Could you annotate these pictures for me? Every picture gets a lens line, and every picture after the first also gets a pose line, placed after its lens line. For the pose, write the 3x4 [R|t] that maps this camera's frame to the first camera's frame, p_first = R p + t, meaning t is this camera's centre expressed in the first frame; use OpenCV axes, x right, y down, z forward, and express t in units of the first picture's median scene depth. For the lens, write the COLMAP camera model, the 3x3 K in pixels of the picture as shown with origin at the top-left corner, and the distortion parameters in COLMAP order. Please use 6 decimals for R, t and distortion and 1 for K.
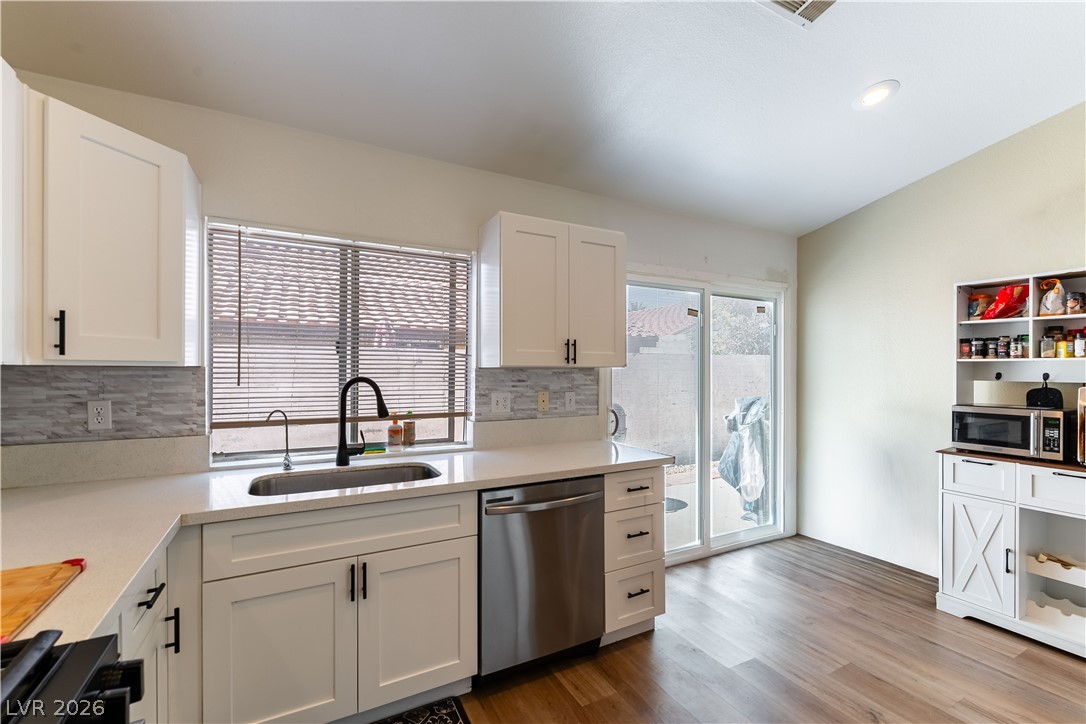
lens RADIAL K [[470.5, 0, 541.1], [0, 470.5, 370.9], [0, 0, 1]] dist [0.002428, -0.000455]
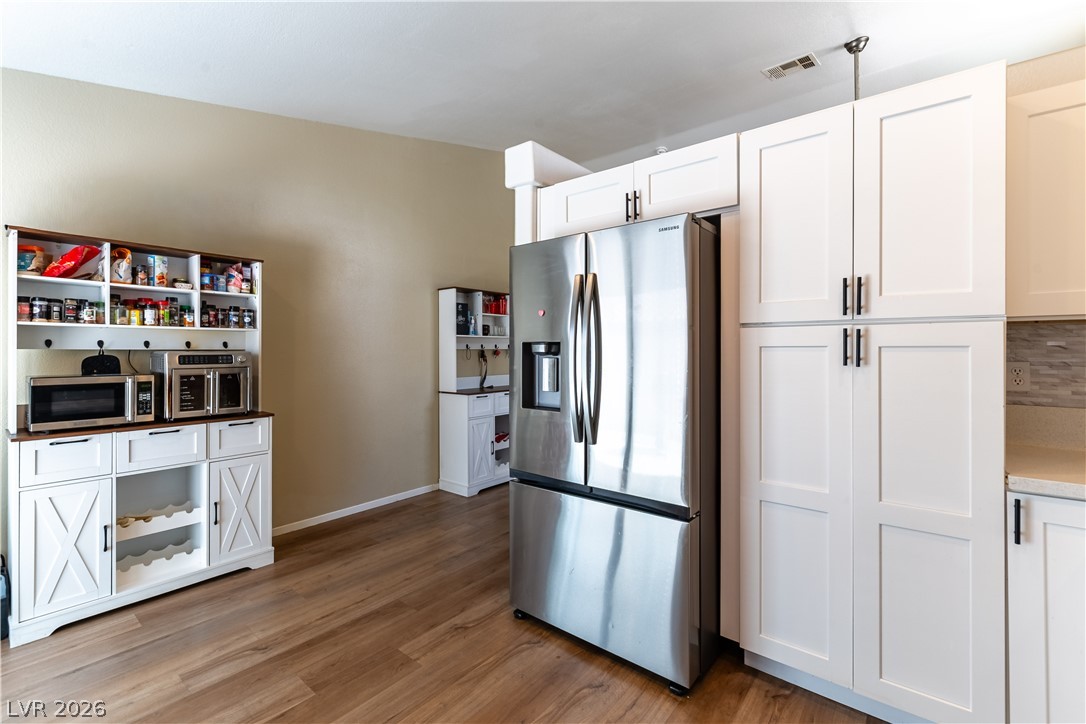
lens RADIAL K [[470.5, 0, 558.9], [0, 470.5, 347.1], [0, 0, 1]] dist [0.002428, -0.000455]
pose [[-0.395438, 0.003997, 0.918484, -0.223655], [0.003486, 0.999990, -0.002851, 0.025486], [-0.918486, 0.002074, -0.395448, 0.516144]]
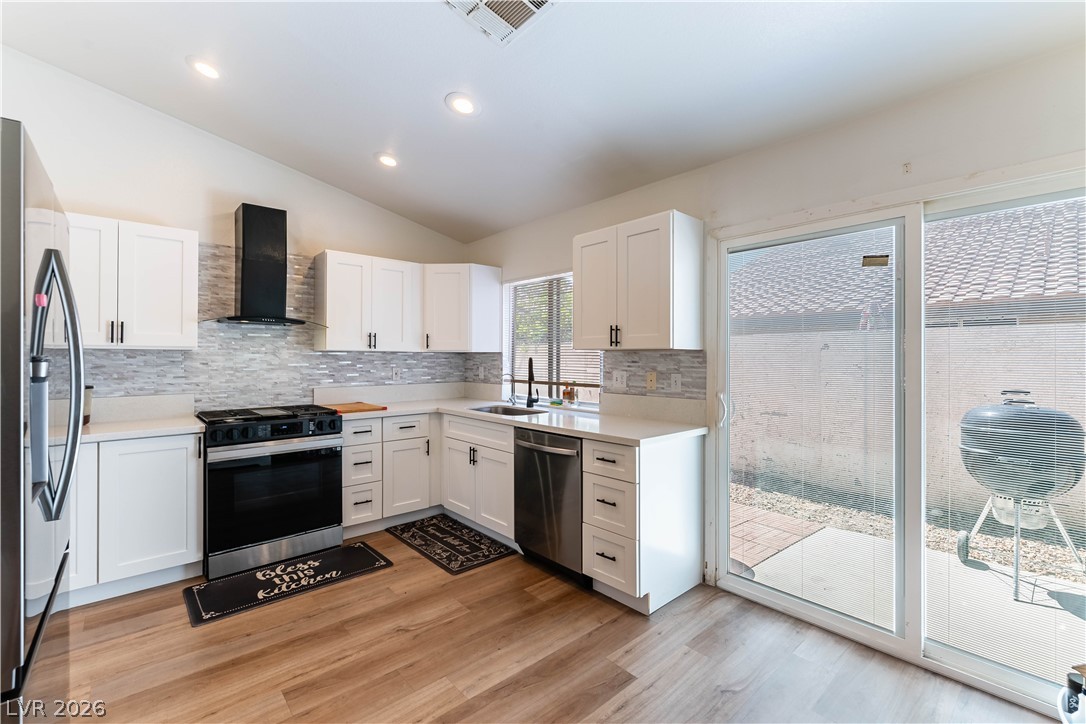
lens RADIAL K [[470.5, 0, 548.5], [0, 470.5, 356.6], [0, 0, 1]] dist [0.002428, -0.000455]
pose [[0.238545, -0.003106, -0.971126, 1.128739], [-0.002299, 0.999990, -0.003763, 0.014053], [0.971129, 0.003131, 0.238536, 0.556128]]
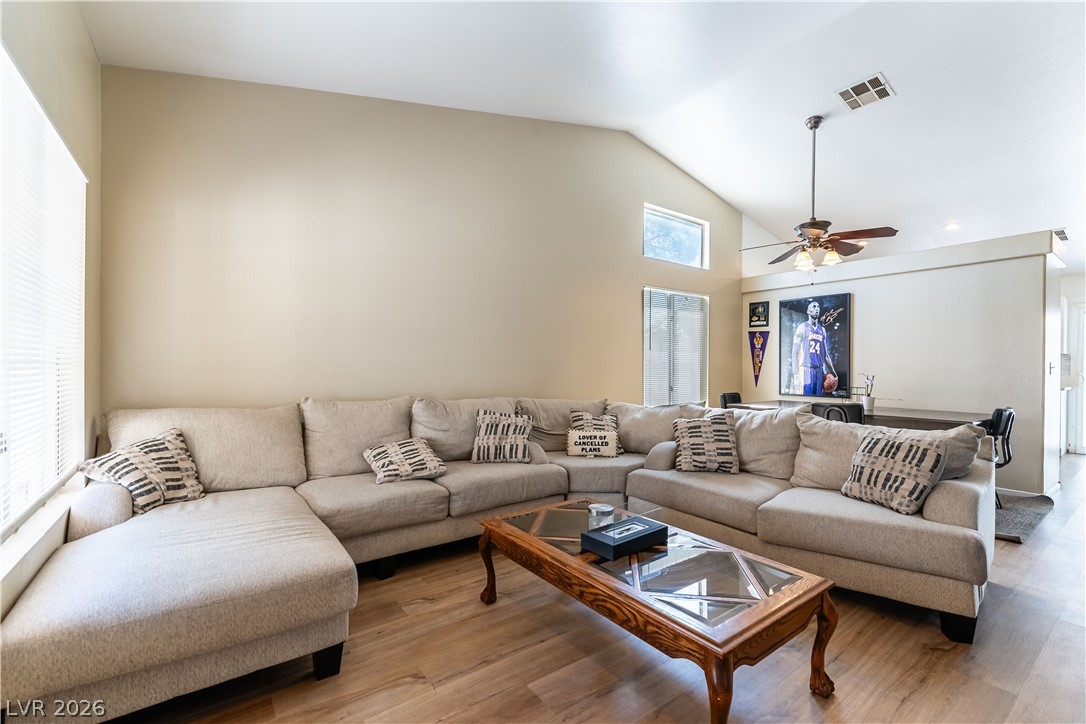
lens RADIAL K [[470.5, 0, 546.1], [0, 470.5, 368.3], [0, 0, 1]] dist [0.002428, -0.000455]
pose [[0.144918, 0.006020, -0.989425, 2.326535], [-0.006478, 0.999966, 0.005135, 0.077328], [0.989422, 0.005666, 0.144952, -2.103124]]
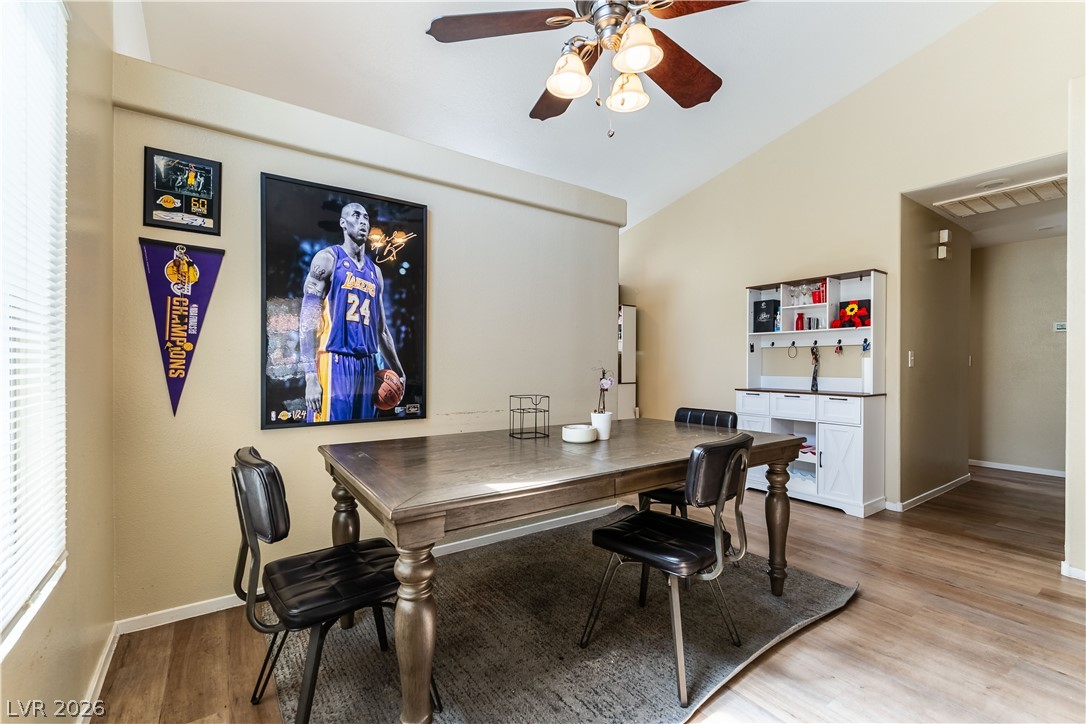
lens RADIAL K [[470.5, 0, 547.7], [0, 470.5, 365.0], [0, 0, 1]] dist [0.002428, -0.000455]
pose [[0.992374, 0.003867, 0.123200, 0.497765], [-0.004288, 0.999986, 0.003153, 0.091913], [-0.123186, -0.003657, 0.992377, -1.502515]]
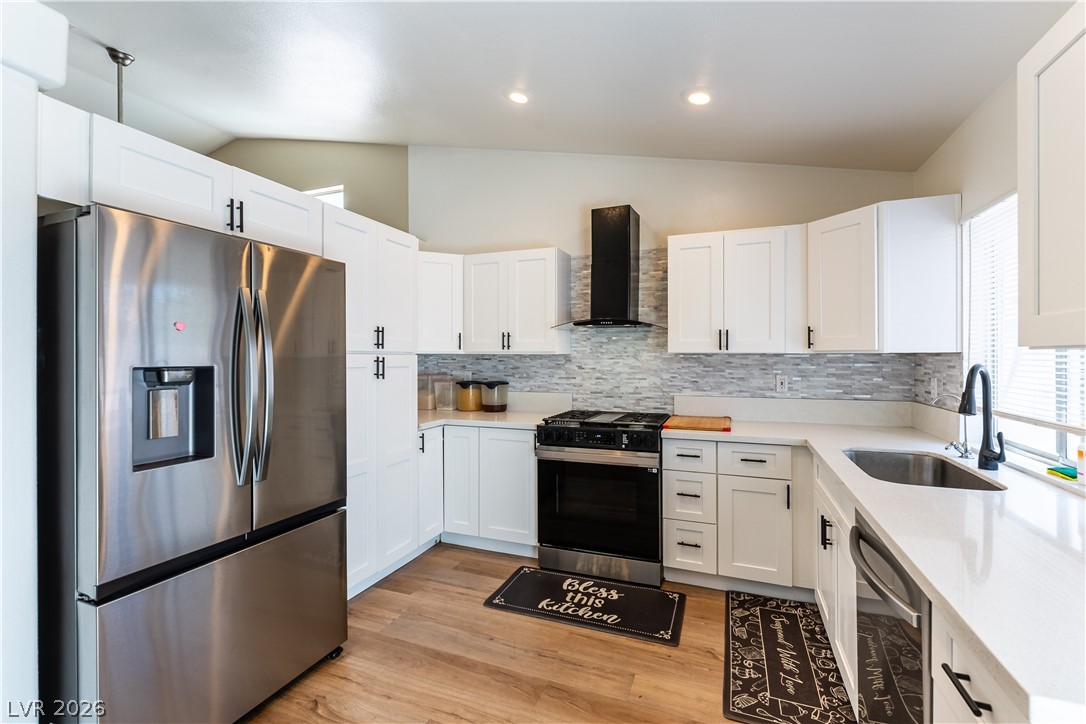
lens RADIAL K [[470.5, 0, 546.1], [0, 470.5, 357.1], [0, 0, 1]] dist [0.002428, -0.000455]
pose [[-0.763463, 0.002508, -0.645846, 0.620264], [0.000269, 0.999994, 0.003566, -0.002814], [0.645851, 0.002549, -0.763459, 0.974889]]
